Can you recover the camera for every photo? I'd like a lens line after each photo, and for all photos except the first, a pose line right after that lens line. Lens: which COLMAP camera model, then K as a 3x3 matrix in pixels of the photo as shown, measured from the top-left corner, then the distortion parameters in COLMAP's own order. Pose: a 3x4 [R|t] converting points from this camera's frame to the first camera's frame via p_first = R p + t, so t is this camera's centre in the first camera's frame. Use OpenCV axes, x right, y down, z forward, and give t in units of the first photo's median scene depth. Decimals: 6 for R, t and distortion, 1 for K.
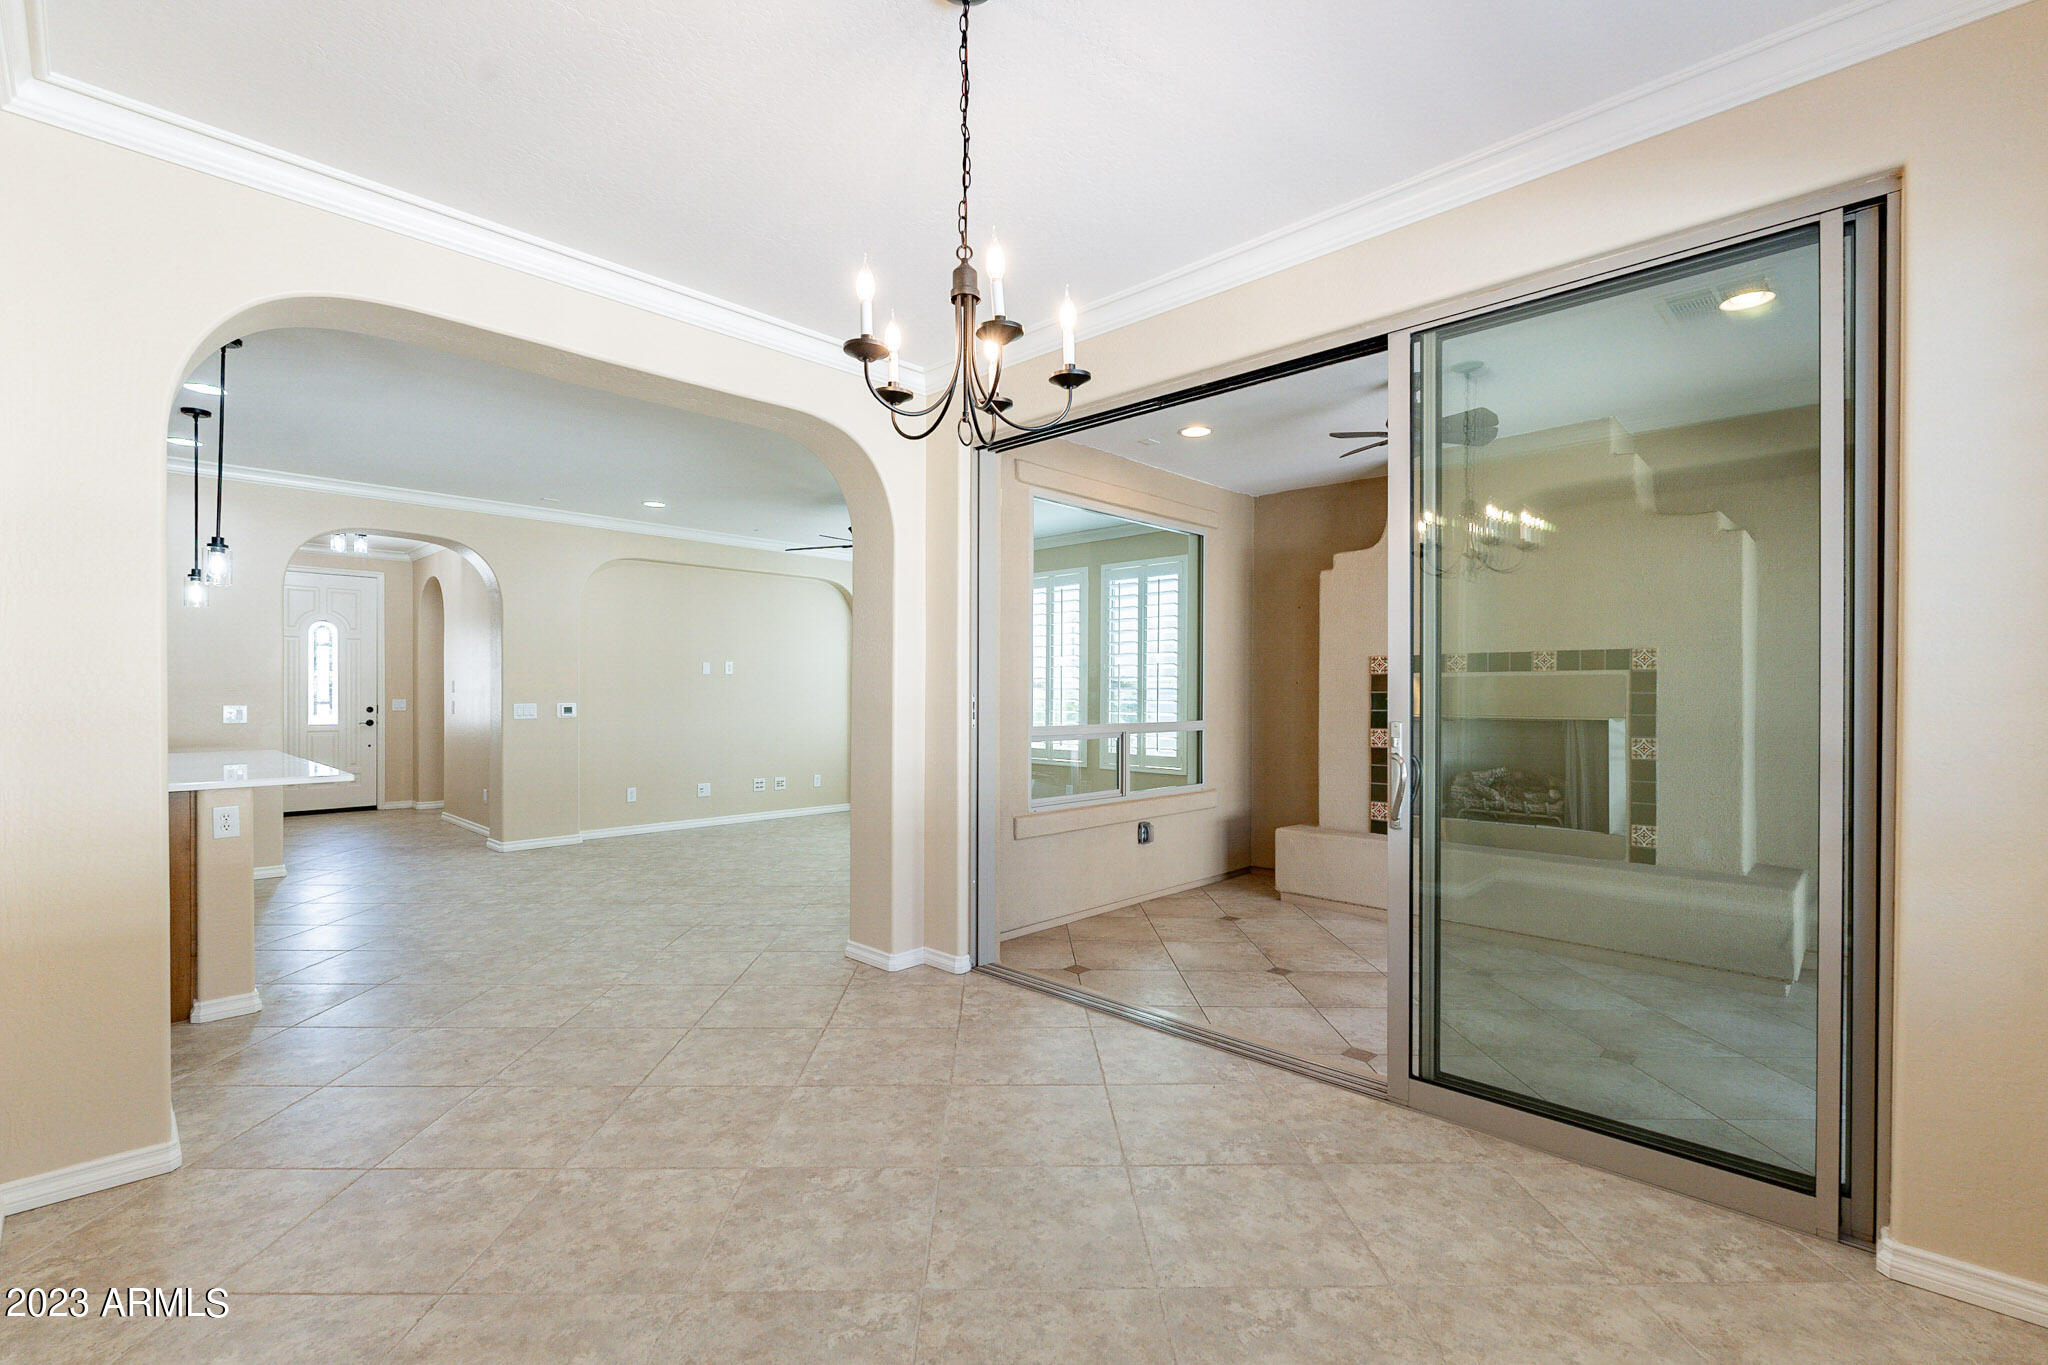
lens RADIAL K [[900.6, 0, 1016.4], [0, 900.6, 691.0], [0, 0, 1]] dist [-0.003197, -0.000032]
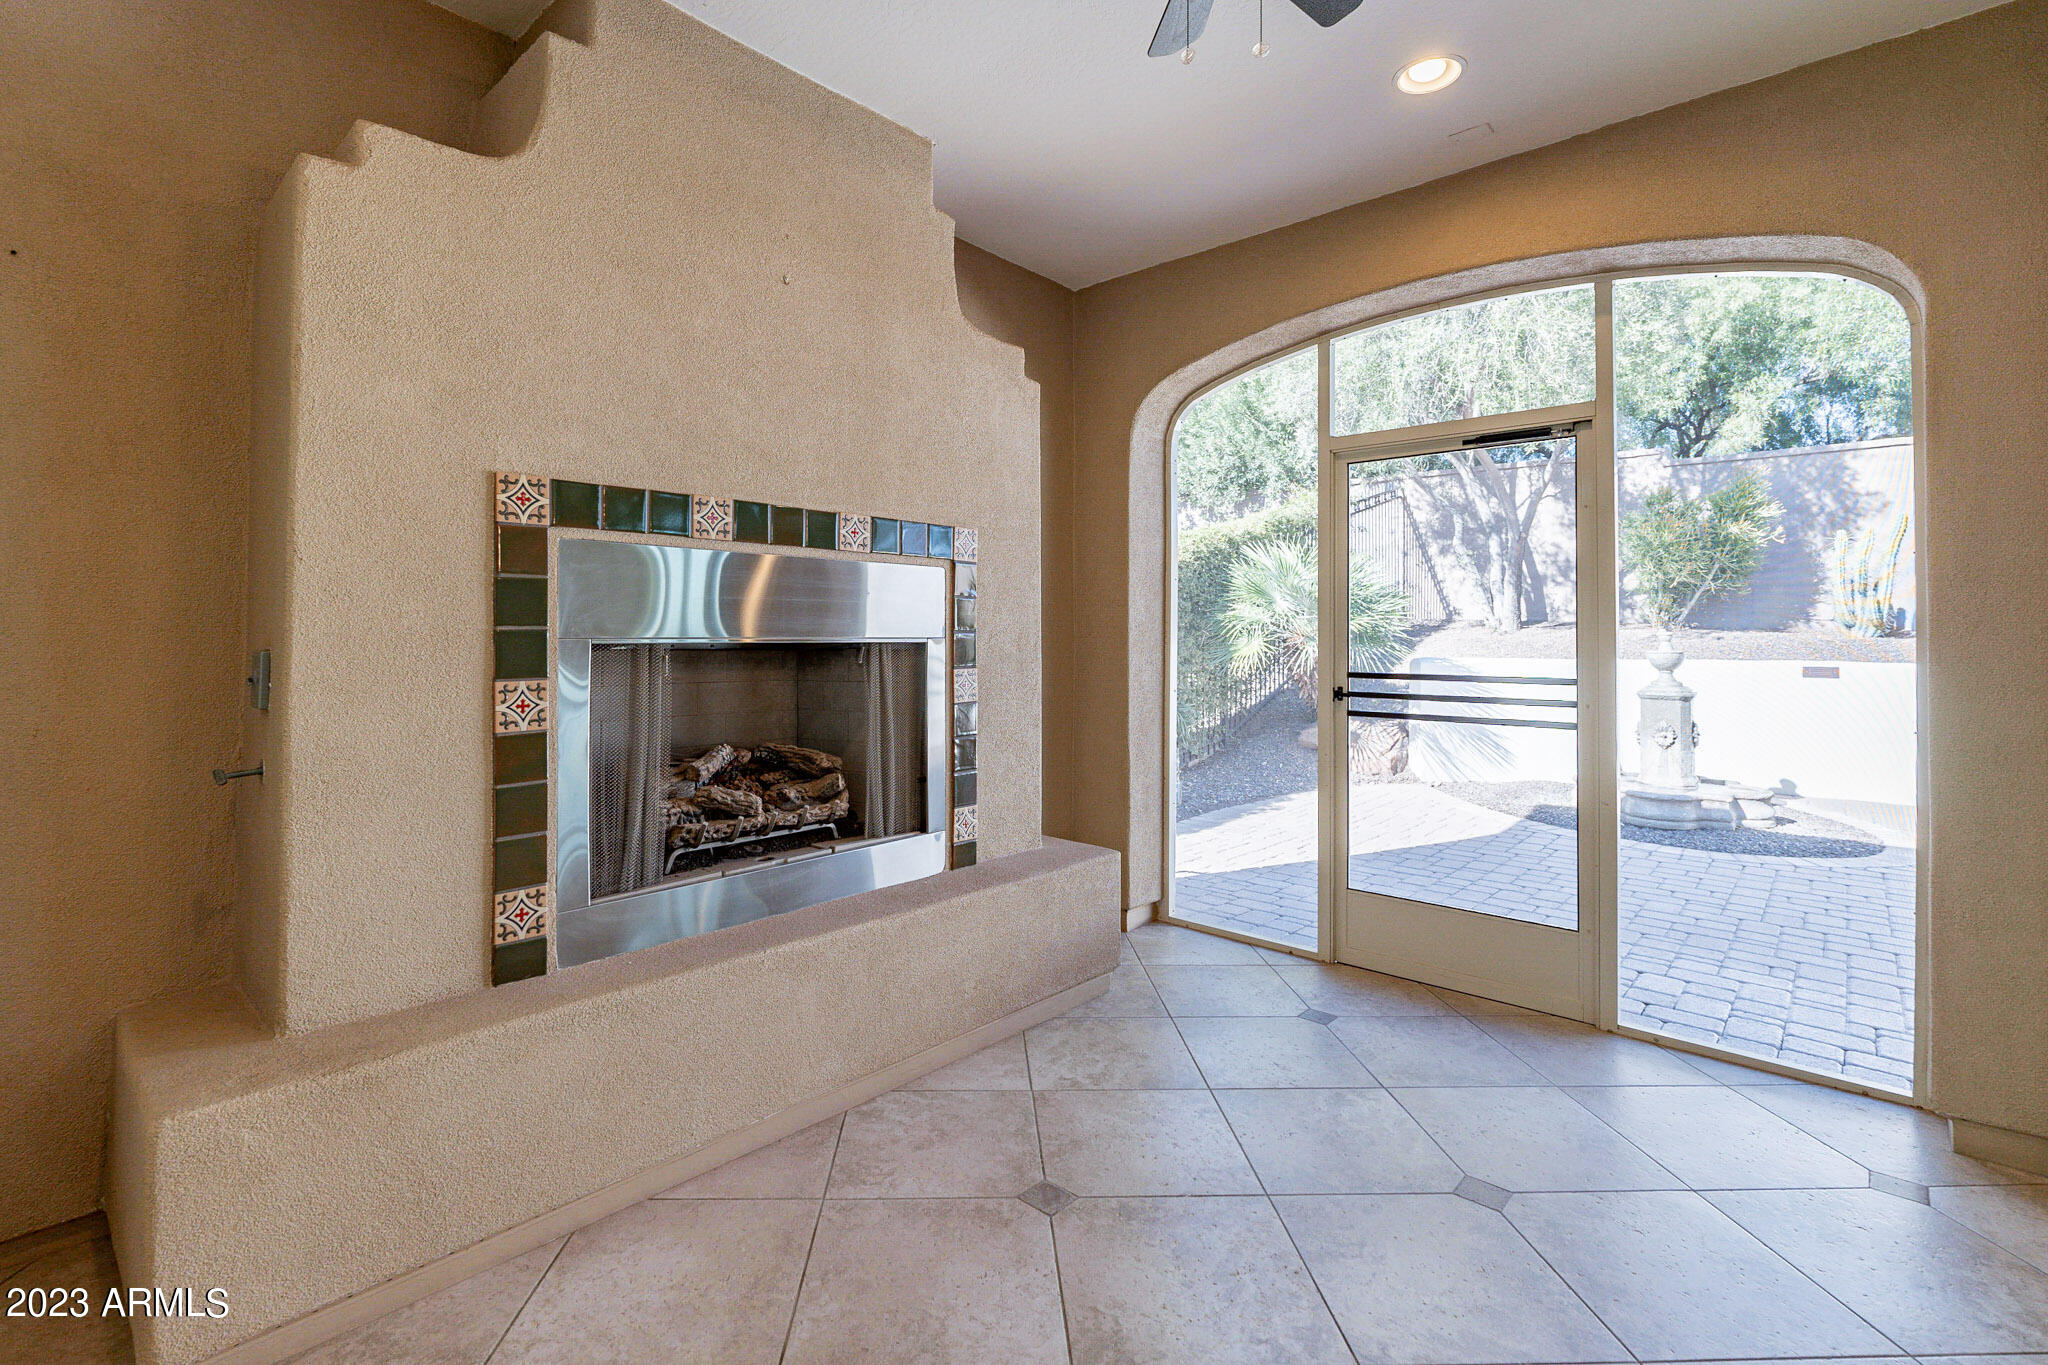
lens RADIAL K [[926.1, 0, 1013.2], [0, 926.1, 618.0], [0, 0, 1]] dist [0.000899, 0.000048]
pose [[-0.038090, 0.017947, 0.999113, 0.042166], [-0.005693, 0.999819, -0.018177, 0.029146], [-0.999258, -0.006381, -0.037981, 1.031412]]
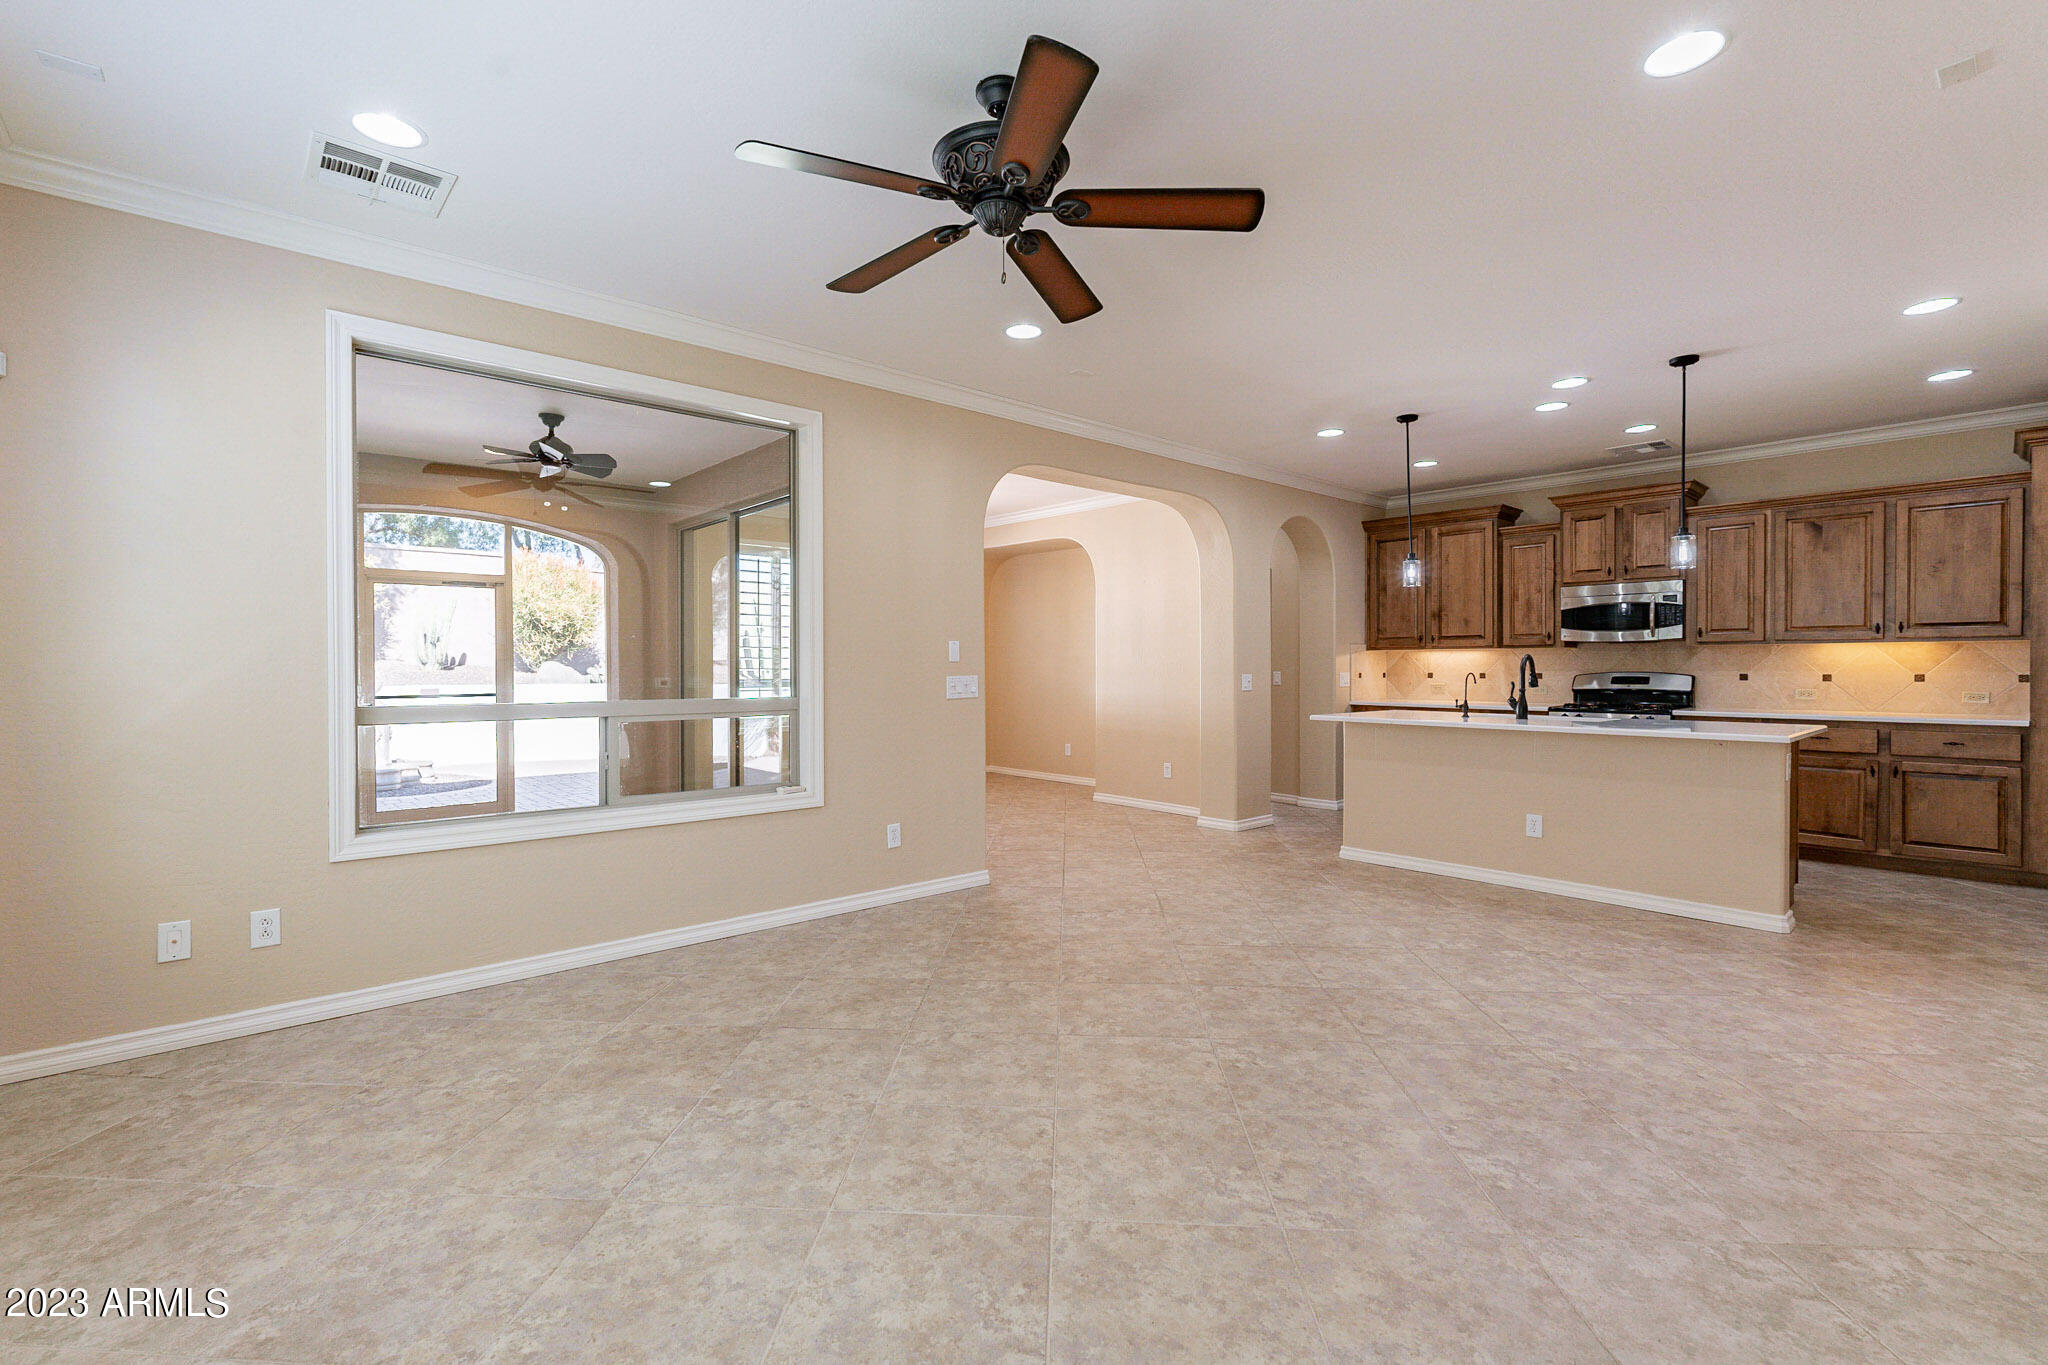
lens RADIAL K [[899.9, 0, 1015.8], [0, 899.9, 670.7], [0, 0, 1]] dist [-0.003047, -0.000068]
pose [[-0.996719, -0.002033, 0.080911, -0.309901], [-0.001834, 0.999995, 0.002537, 0.013321], [-0.080916, 0.002381, -0.996718, 2.086934]]
